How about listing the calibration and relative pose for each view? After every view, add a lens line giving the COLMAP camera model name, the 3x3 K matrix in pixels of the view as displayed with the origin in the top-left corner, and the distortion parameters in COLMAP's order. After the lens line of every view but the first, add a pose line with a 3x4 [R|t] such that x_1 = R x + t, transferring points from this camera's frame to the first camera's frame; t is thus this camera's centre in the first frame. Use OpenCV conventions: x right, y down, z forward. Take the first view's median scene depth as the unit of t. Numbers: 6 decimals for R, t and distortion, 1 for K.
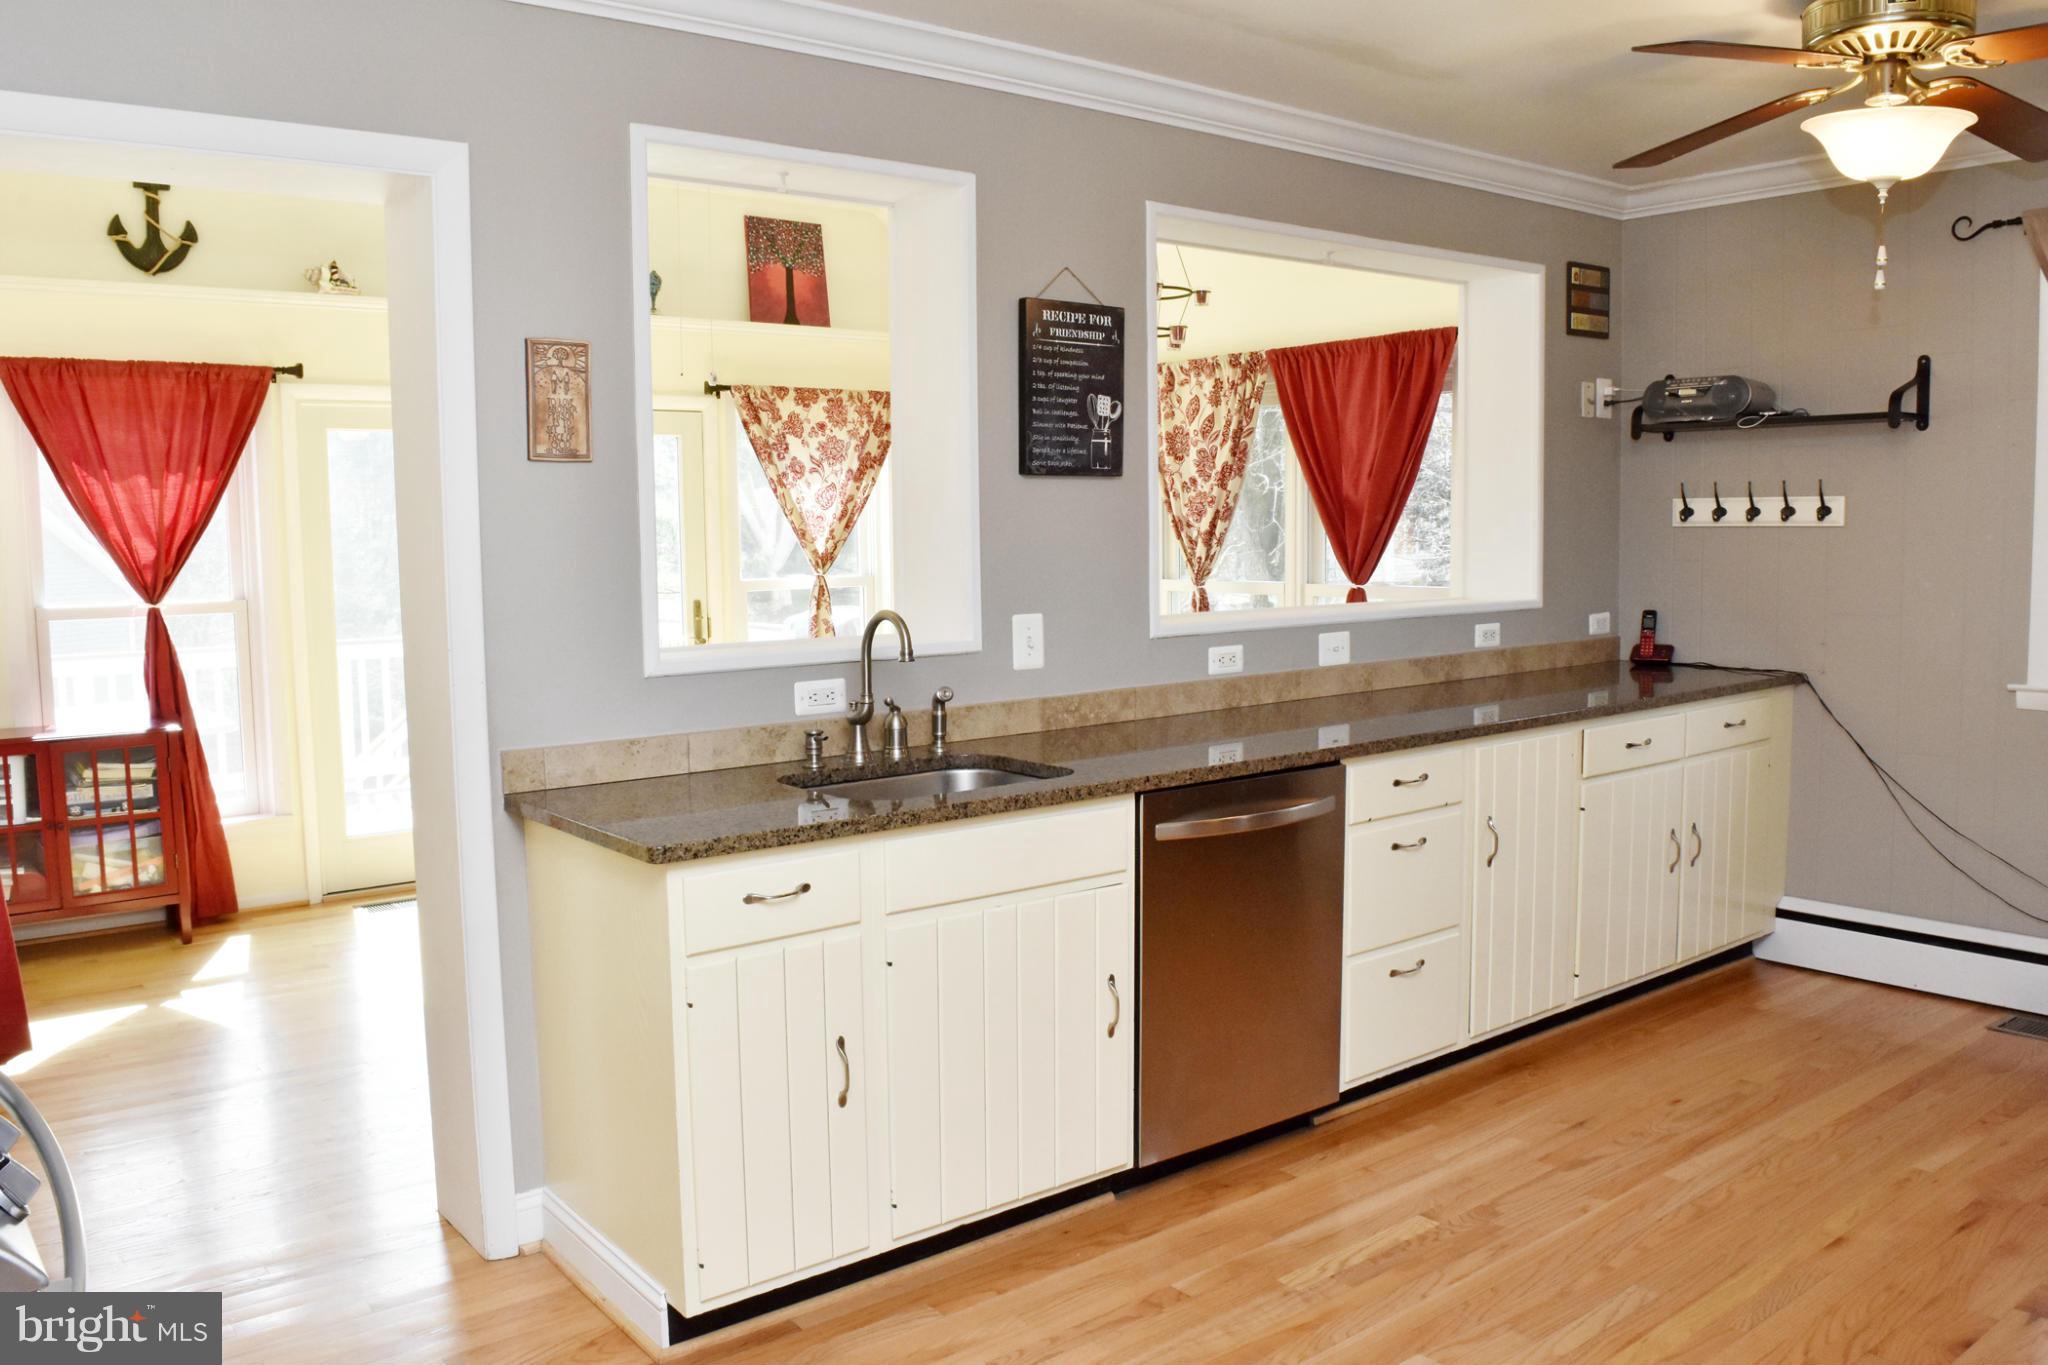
lens RADIAL K [[1604.3, 0, 1031.5], [0, 1604.3, 681.1], [0, 0, 1]] dist [-0.082131, 0.007972]
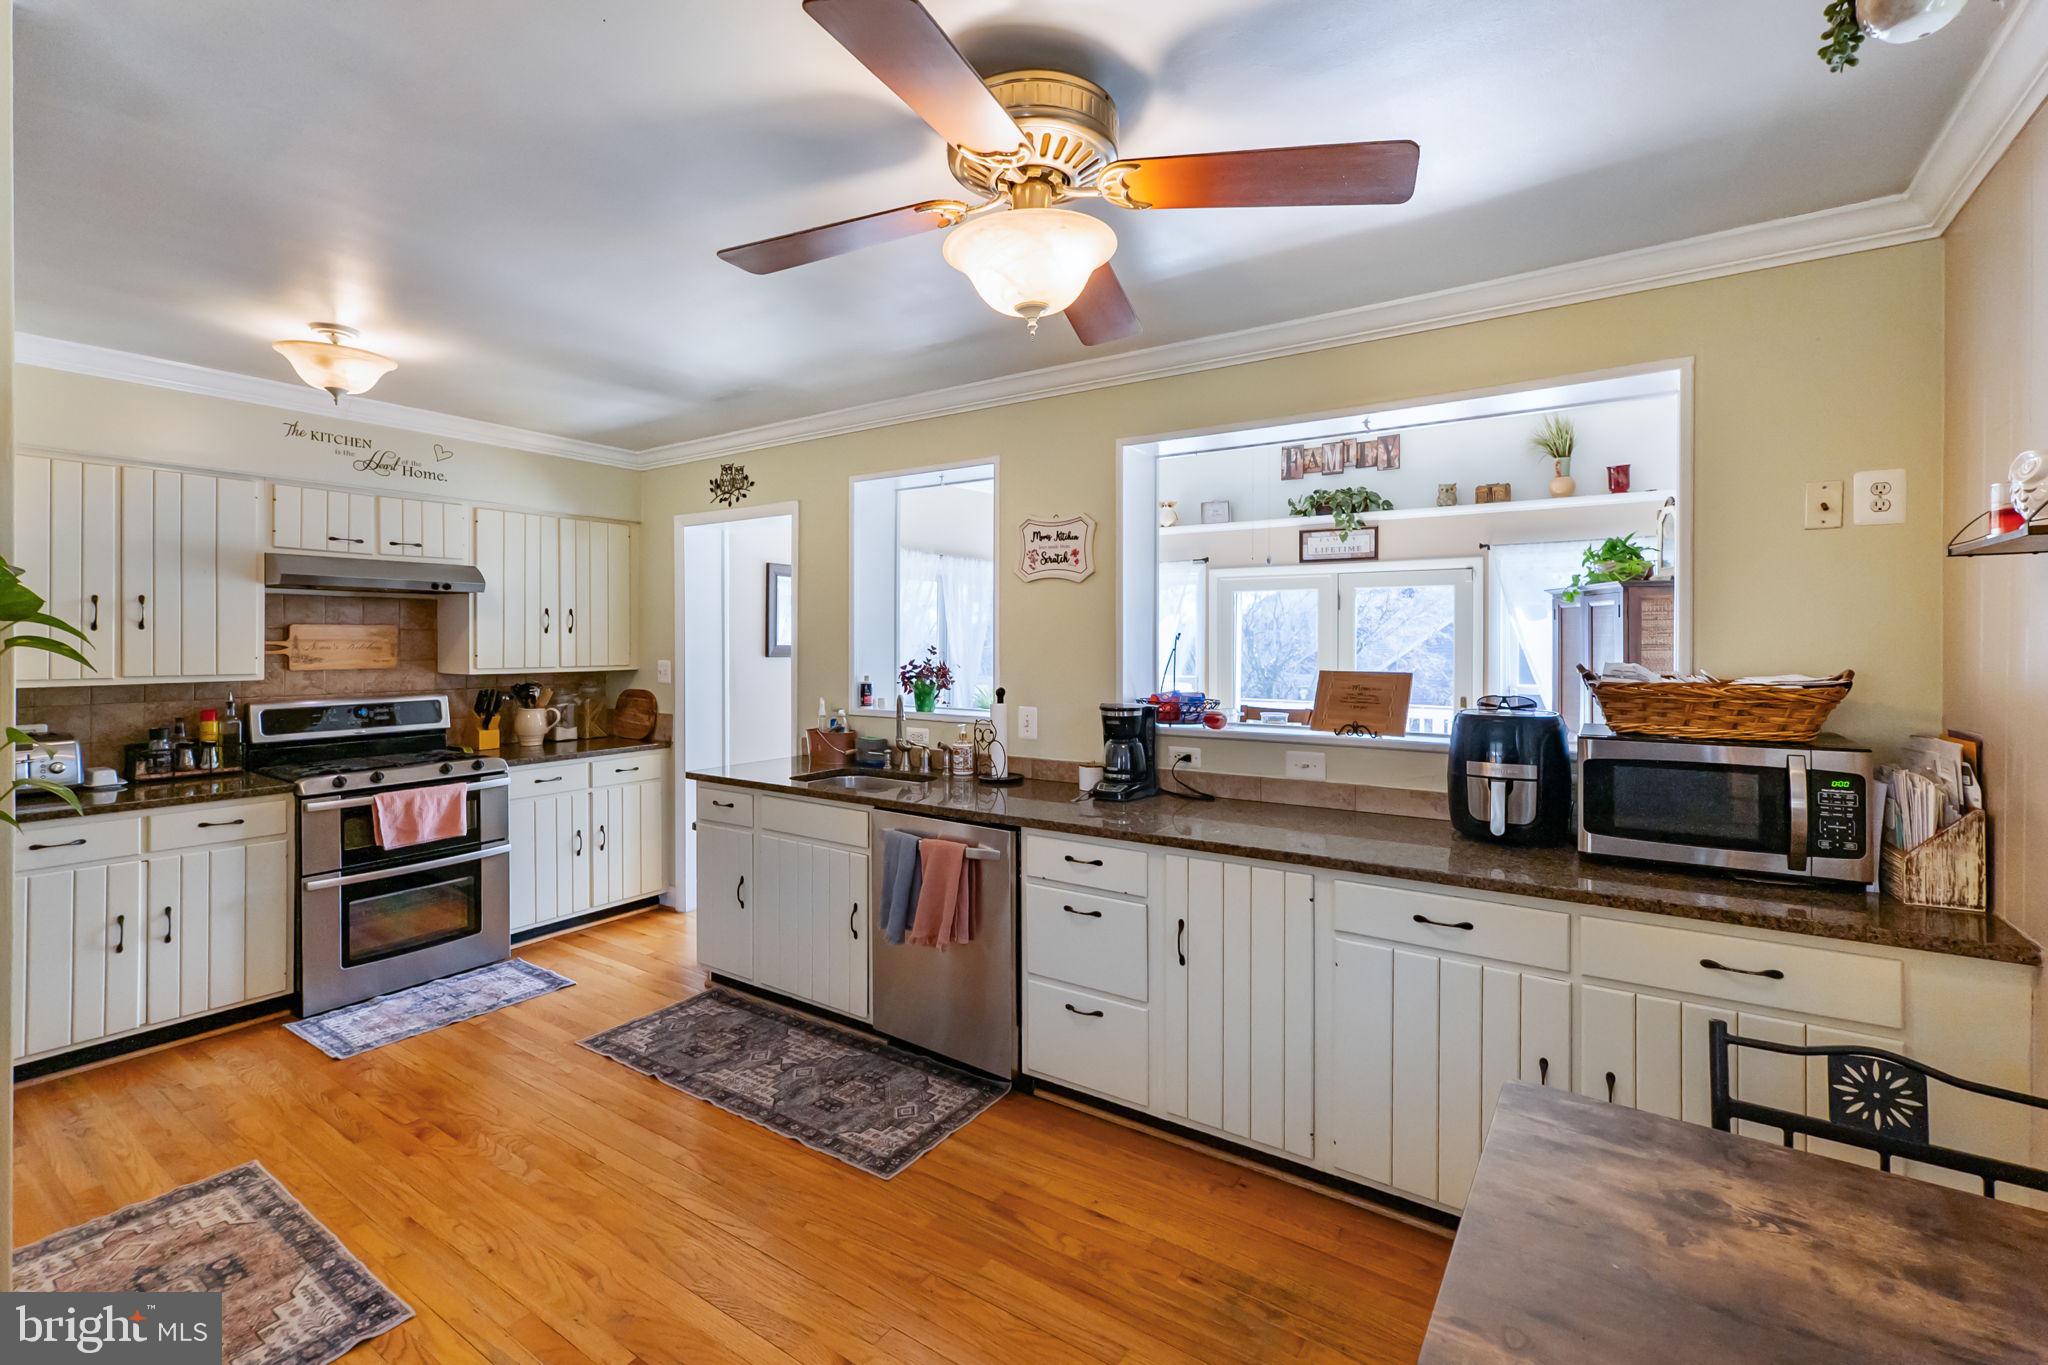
lens RADIAL K [[903.9, 0, 1014.8], [0, 903.9, 638.2], [0, 0, 1]] dist [0.001101, 0.000290]
pose [[0.290961, 0.013594, -0.956638, 0.878699], [-0.098797, 0.994980, -0.015910, -0.094549], [0.951620, 0.099143, 0.290843, 0.692876]]
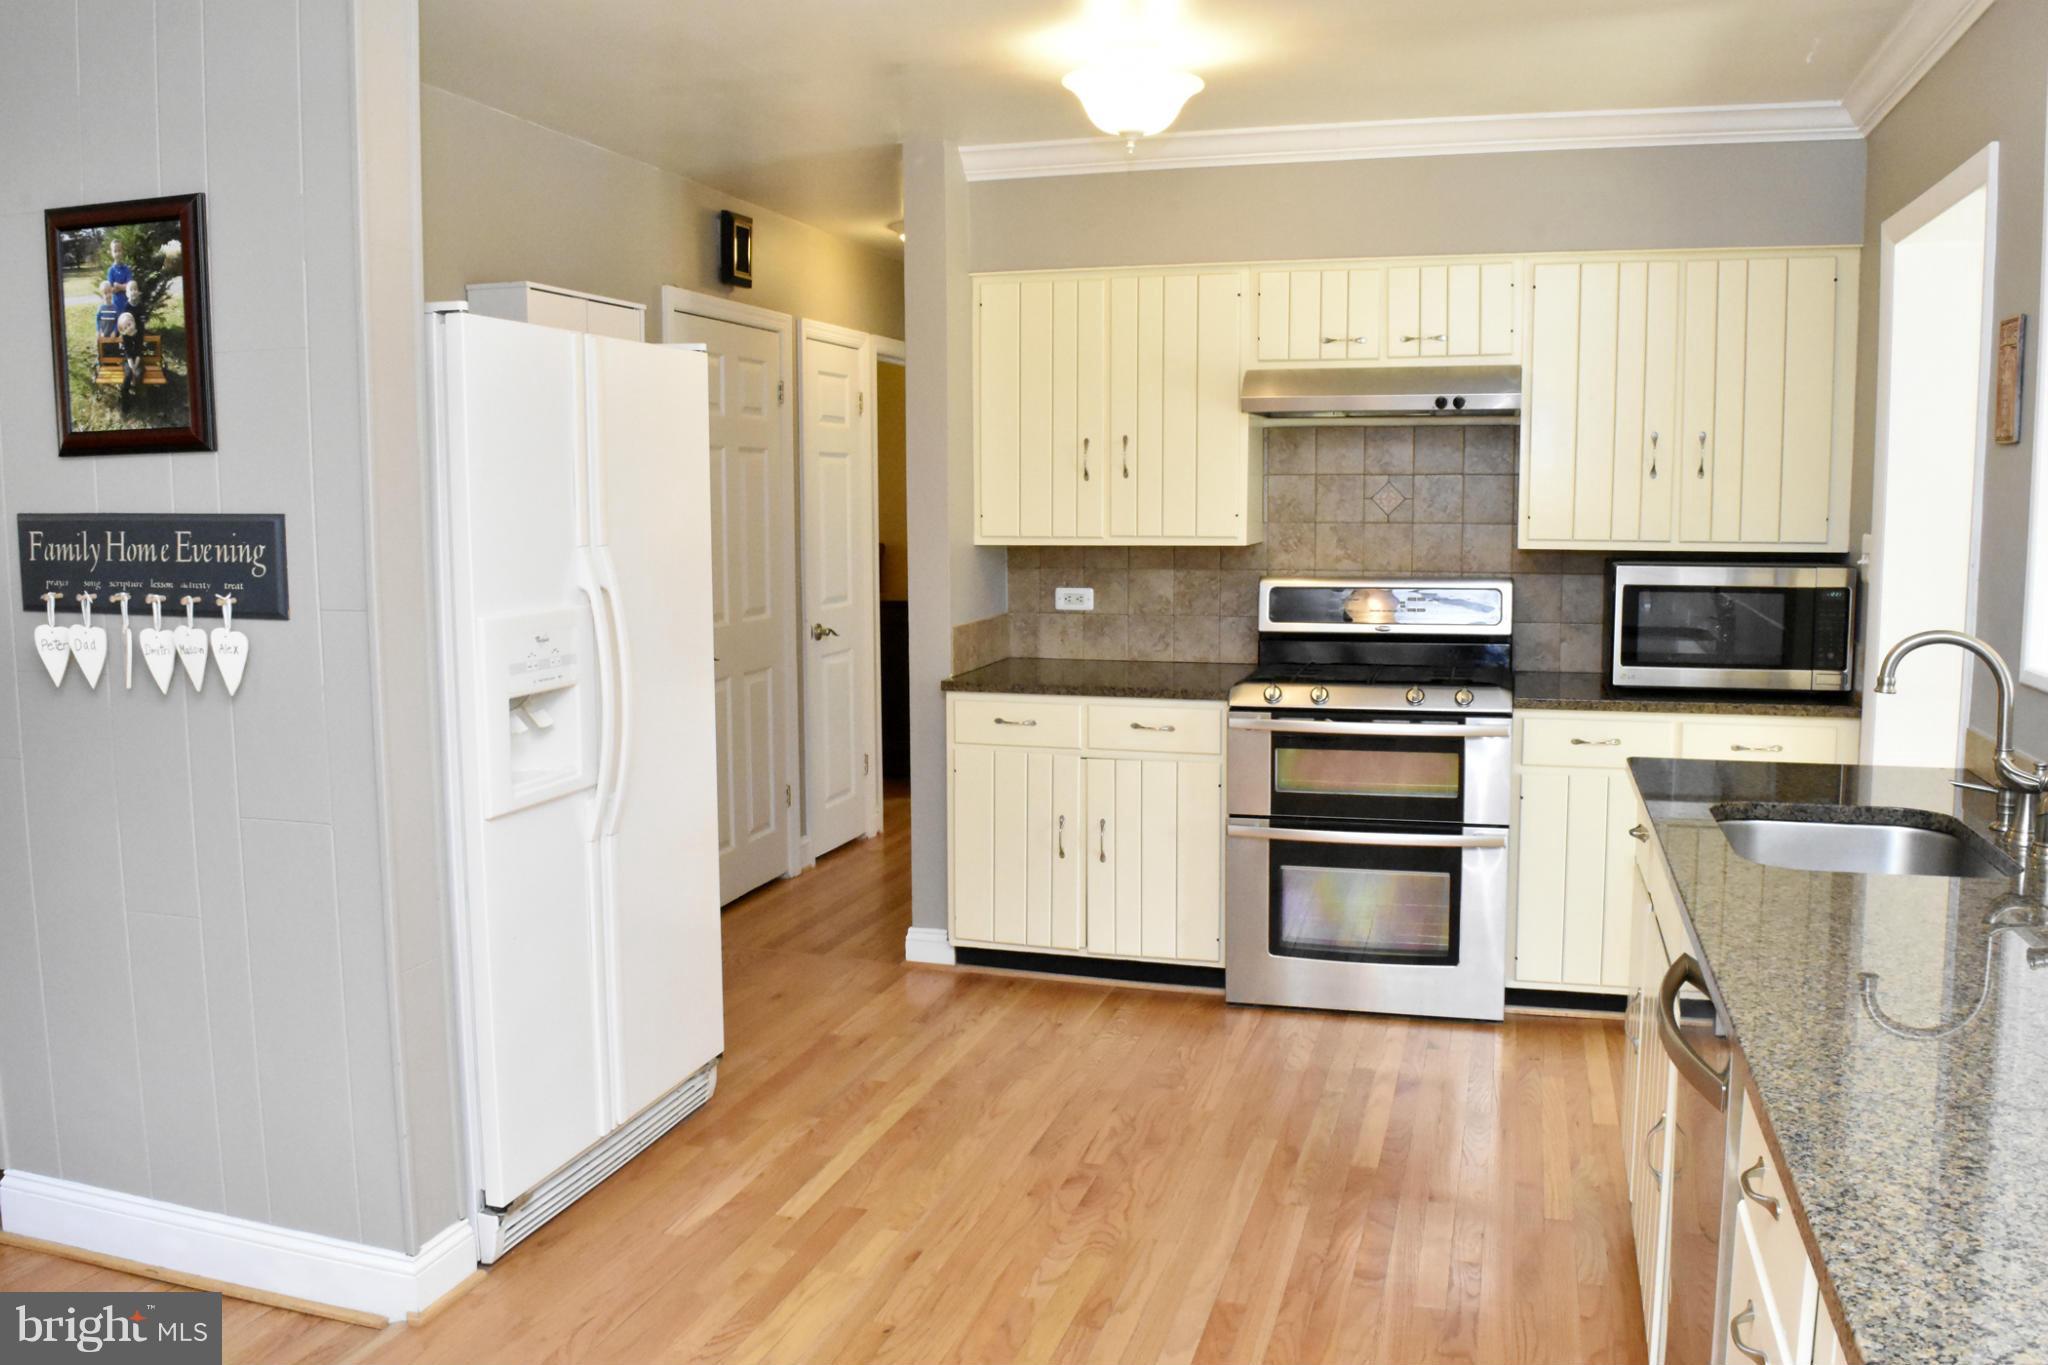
lens RADIAL K [[1604.3, 0, 1031.5], [0, 1604.3, 681.1], [0, 0, 1]] dist [-0.082131, 0.007972]
pose [[-0.823677, 0.080081, -0.561376, 0.576953], [-0.041681, 0.978750, 0.200776, -0.126124], [0.565525, 0.188773, -0.802837, 1.135618]]
